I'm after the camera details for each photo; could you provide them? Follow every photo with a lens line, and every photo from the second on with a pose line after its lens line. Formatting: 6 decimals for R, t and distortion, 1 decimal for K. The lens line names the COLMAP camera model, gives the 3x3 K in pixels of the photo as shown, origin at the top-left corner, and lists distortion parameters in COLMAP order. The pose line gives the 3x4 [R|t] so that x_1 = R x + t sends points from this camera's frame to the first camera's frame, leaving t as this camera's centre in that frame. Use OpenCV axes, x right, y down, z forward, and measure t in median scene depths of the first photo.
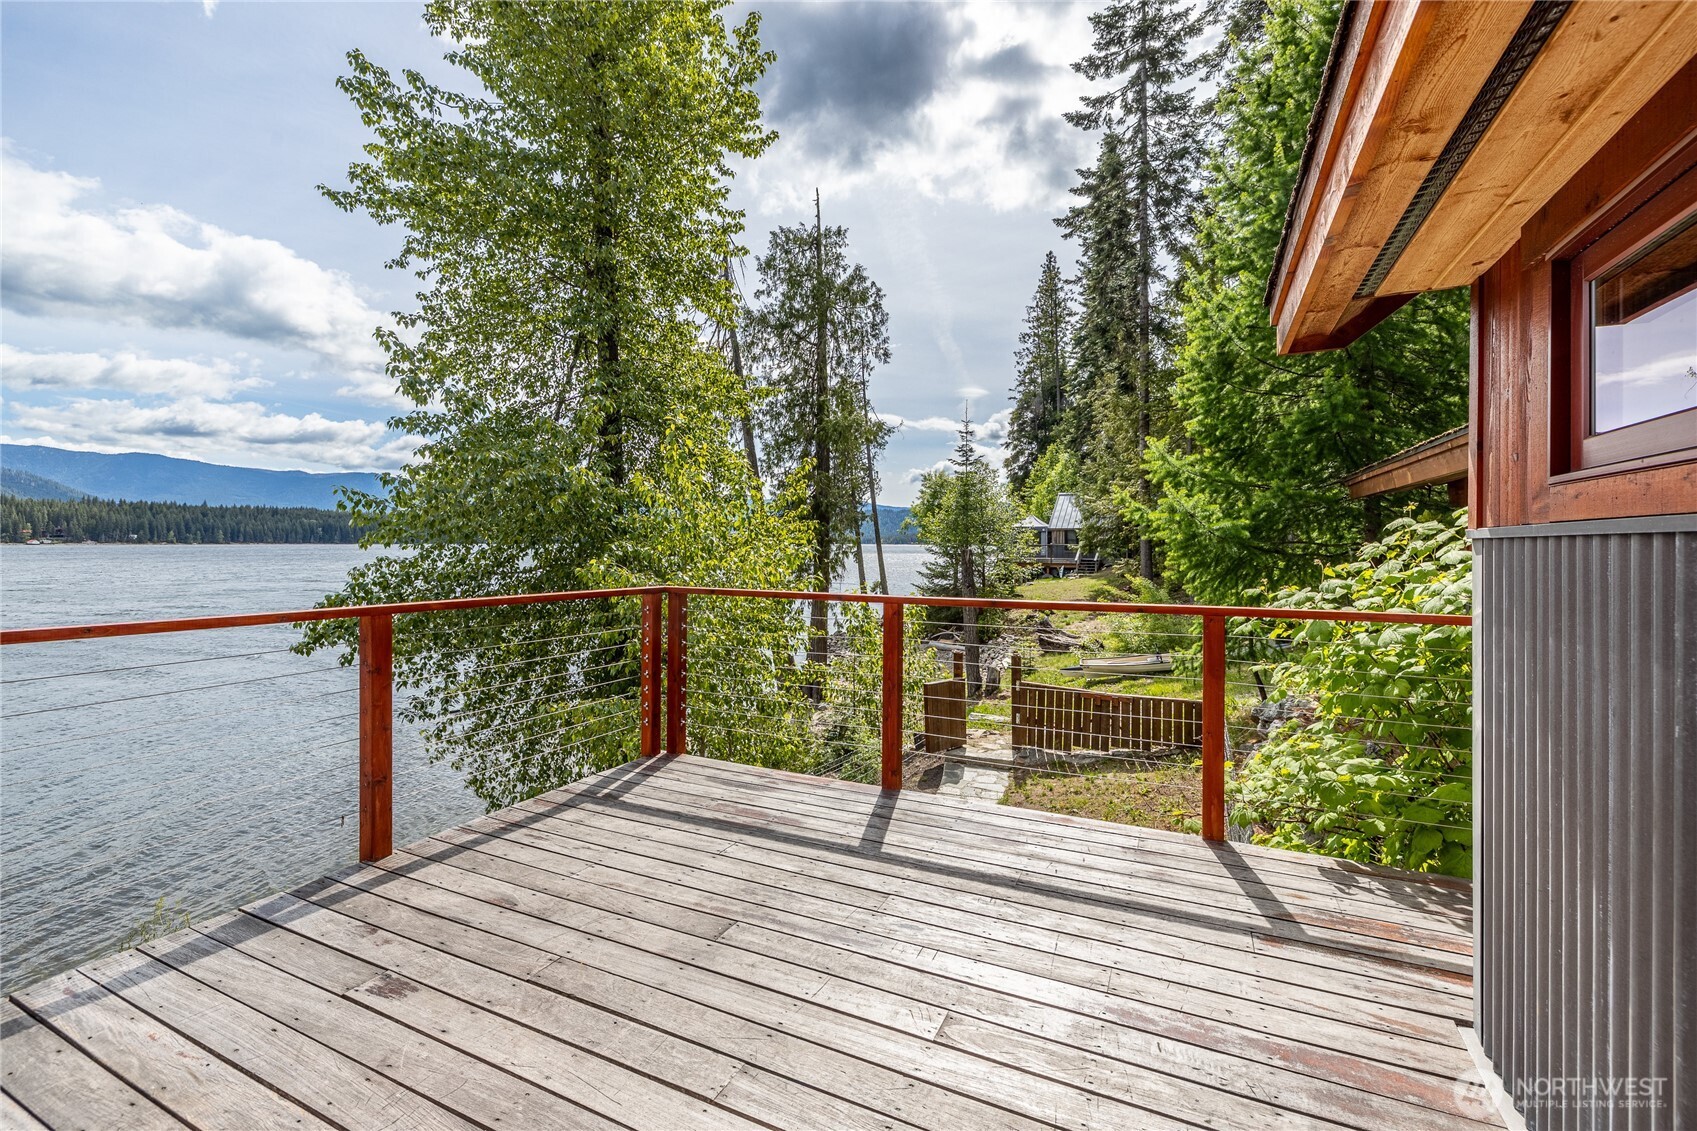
lens RADIAL K [[722.2, 0, 840.5], [0, 722.2, 536.8], [0, 0, 1]] dist [0.003304, 0.000338]
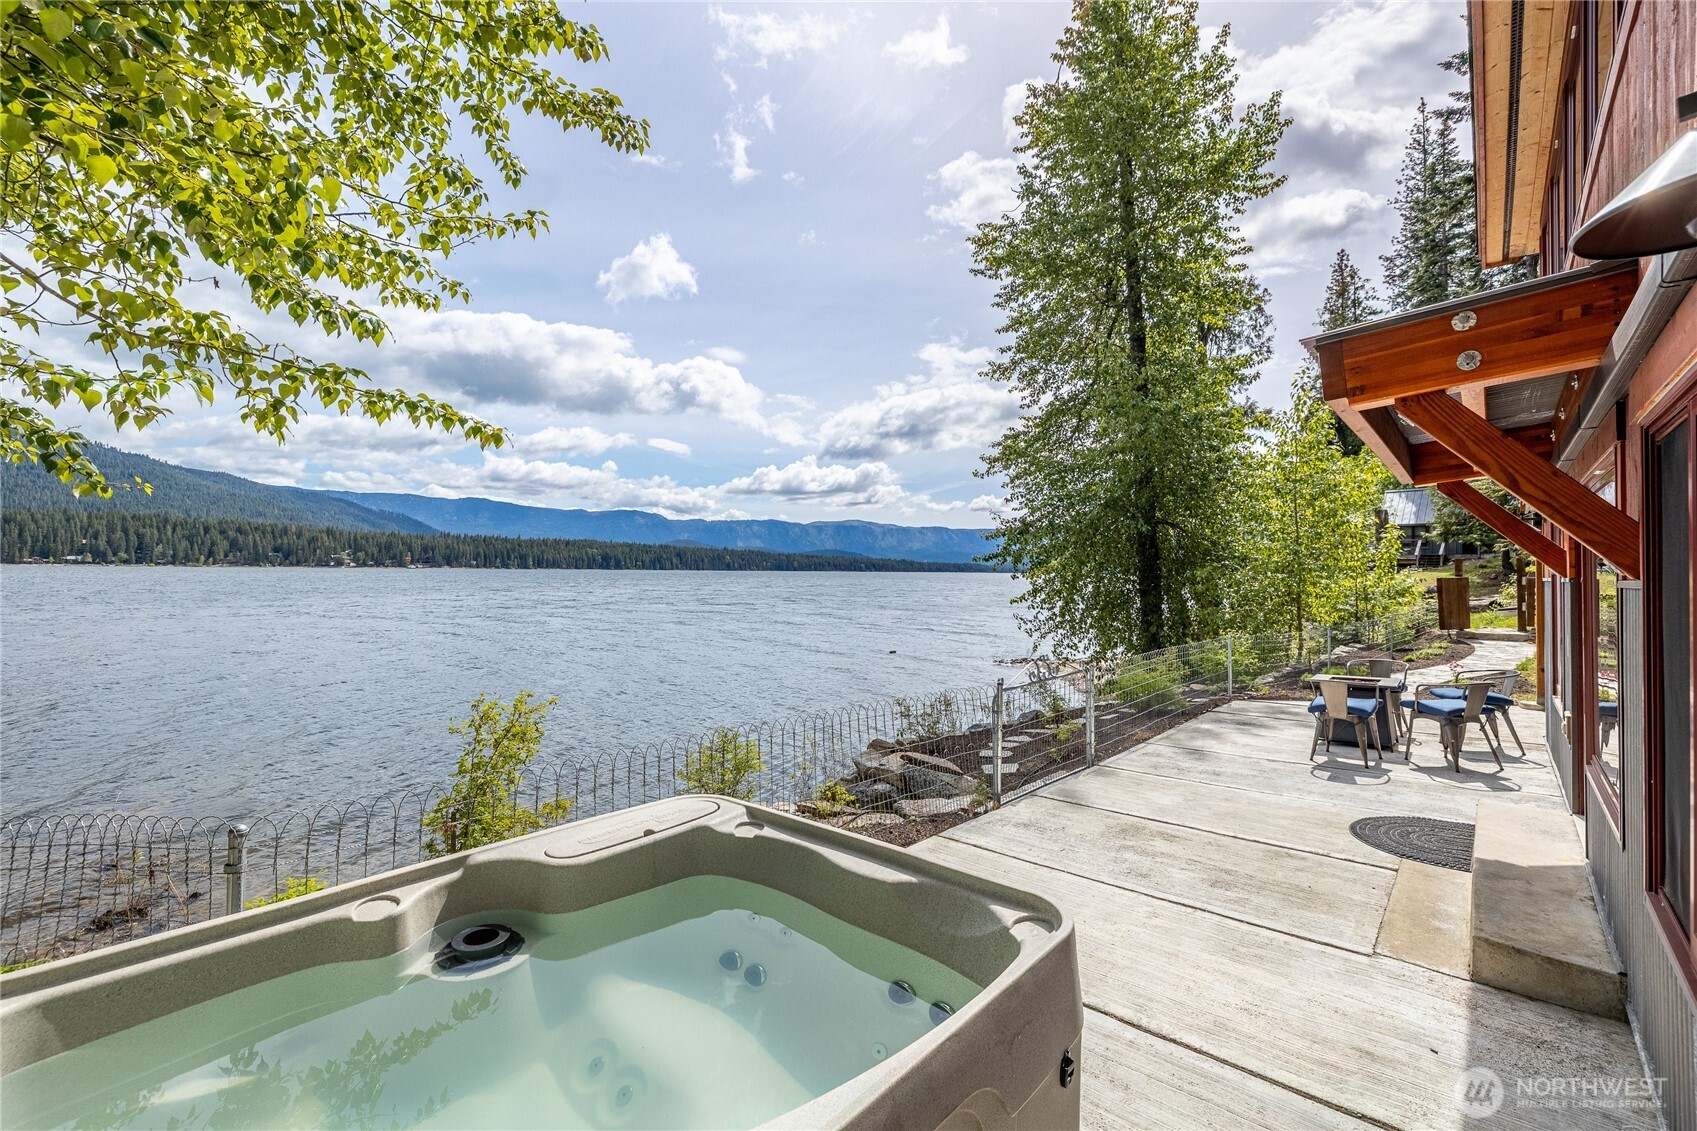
lens RADIAL K [[722.2, 0, 839.8], [0, 722.2, 566.5], [0, 0, 1]] dist [0.003304, 0.000338]
pose [[0.964490, 0.001661, -0.264116, -0.109543], [-0.003659, 0.999968, -0.007073, 0.036822], [0.264096, 0.007788, 0.964465, -0.105268]]
